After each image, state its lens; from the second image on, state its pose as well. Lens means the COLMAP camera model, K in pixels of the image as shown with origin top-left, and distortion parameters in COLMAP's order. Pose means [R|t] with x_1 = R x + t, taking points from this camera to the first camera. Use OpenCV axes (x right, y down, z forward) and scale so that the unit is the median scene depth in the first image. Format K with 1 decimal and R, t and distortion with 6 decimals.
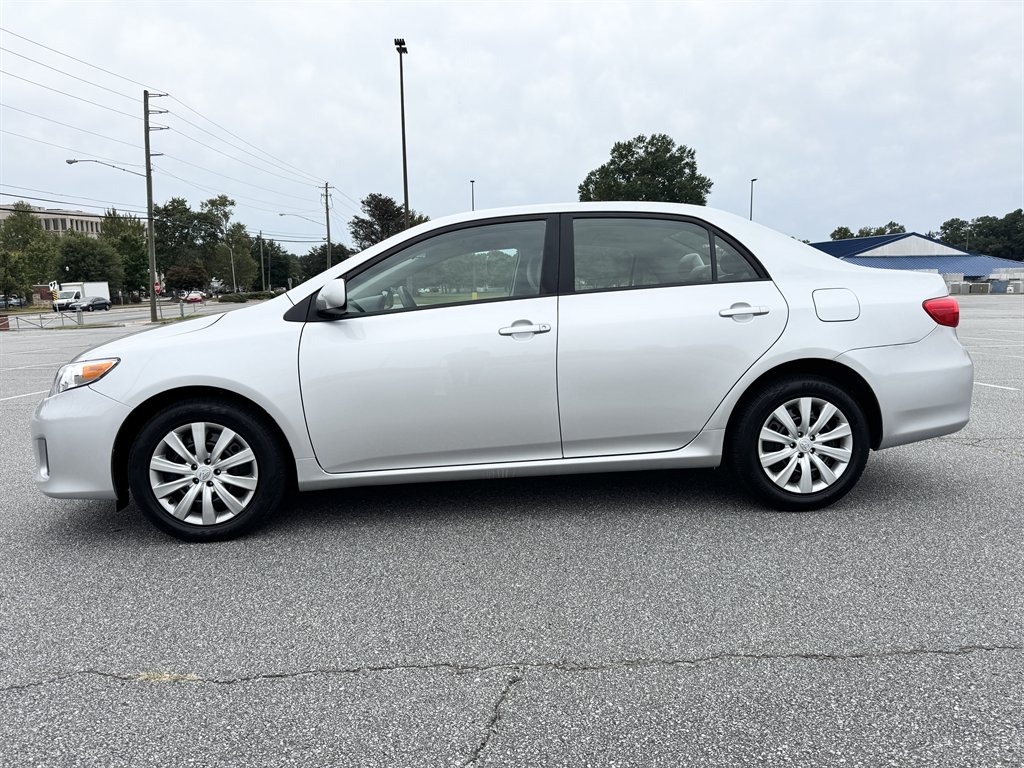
lens RADIAL K [[713.8, 0, 504.6], [0, 713.8, 419.4], [0, 0, 1]] dist [0.001650, -0.001256]
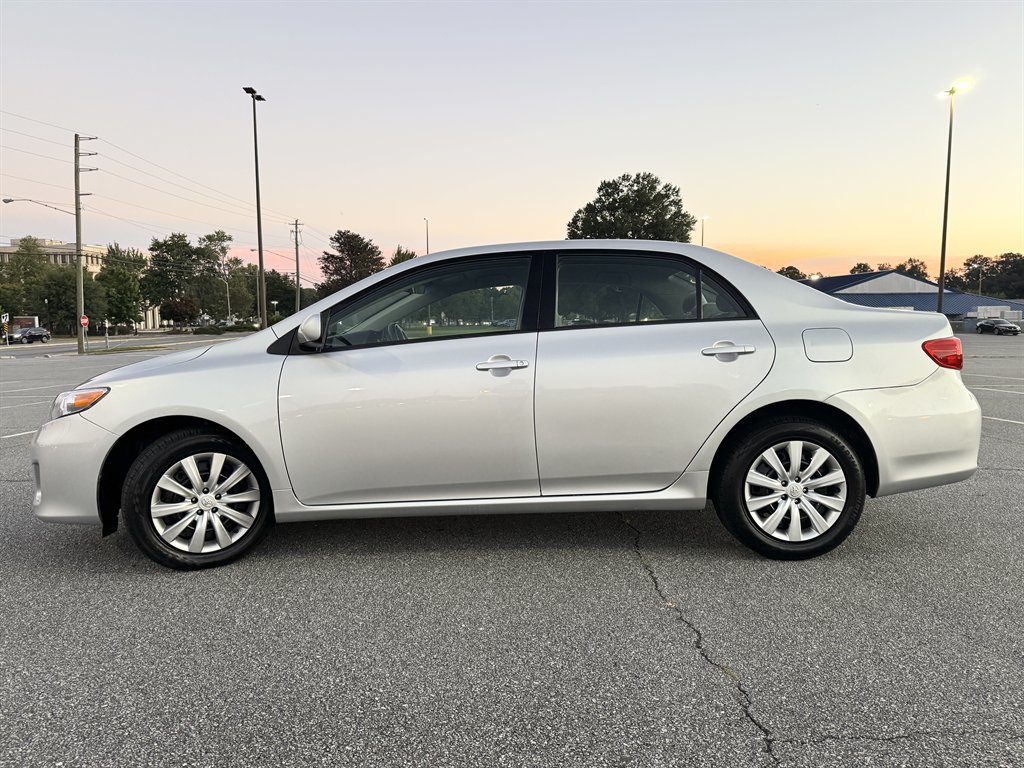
lens RADIAL K [[722.7, 0, 510.6], [0, 722.7, 383.7], [0, 0, 1]] dist [0.018701, -0.023116]
pose [[0.998436, 0.013022, -0.054377, 0.086238], [-0.018152, 0.995318, -0.094937, -0.003594], [0.052887, 0.095776, 0.993997, 0.005254]]
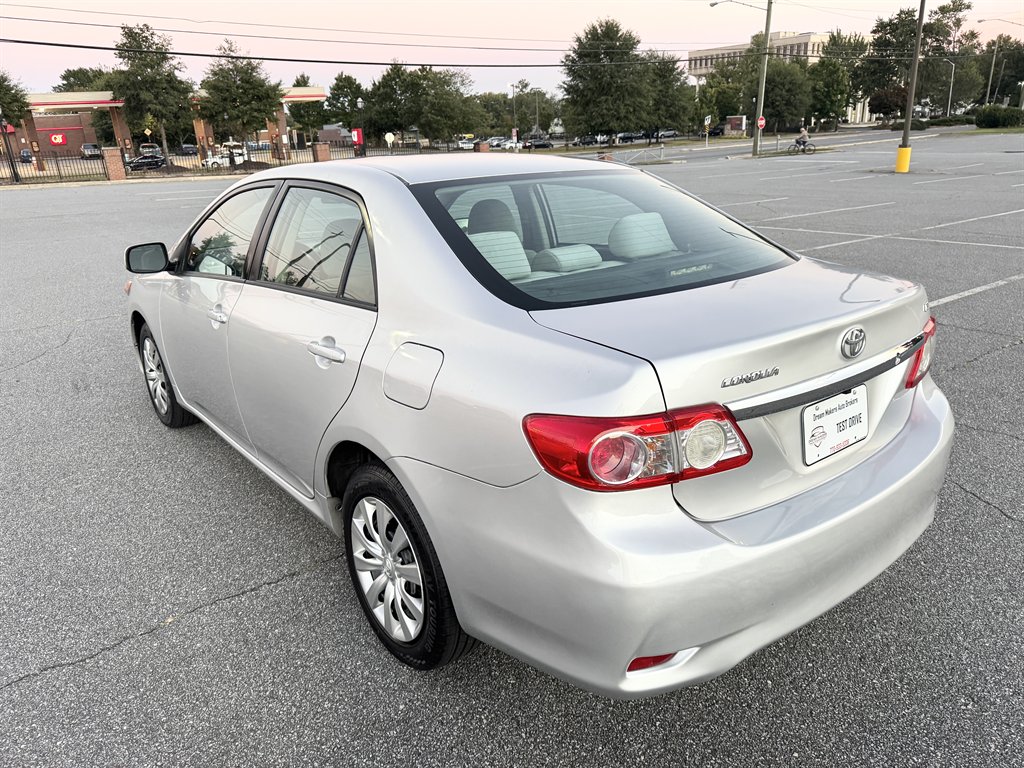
lens RADIAL K [[727.0, 0, 511.7], [0, 727.0, 386.1], [0, 0, 1]] dist [0.001482, -0.005650]
pose [[0.565643, 0.268746, -0.779630, 0.116790], [-0.118788, 0.962101, 0.245462, -0.014084], [0.816050, -0.046233, 0.576130, 0.030970]]
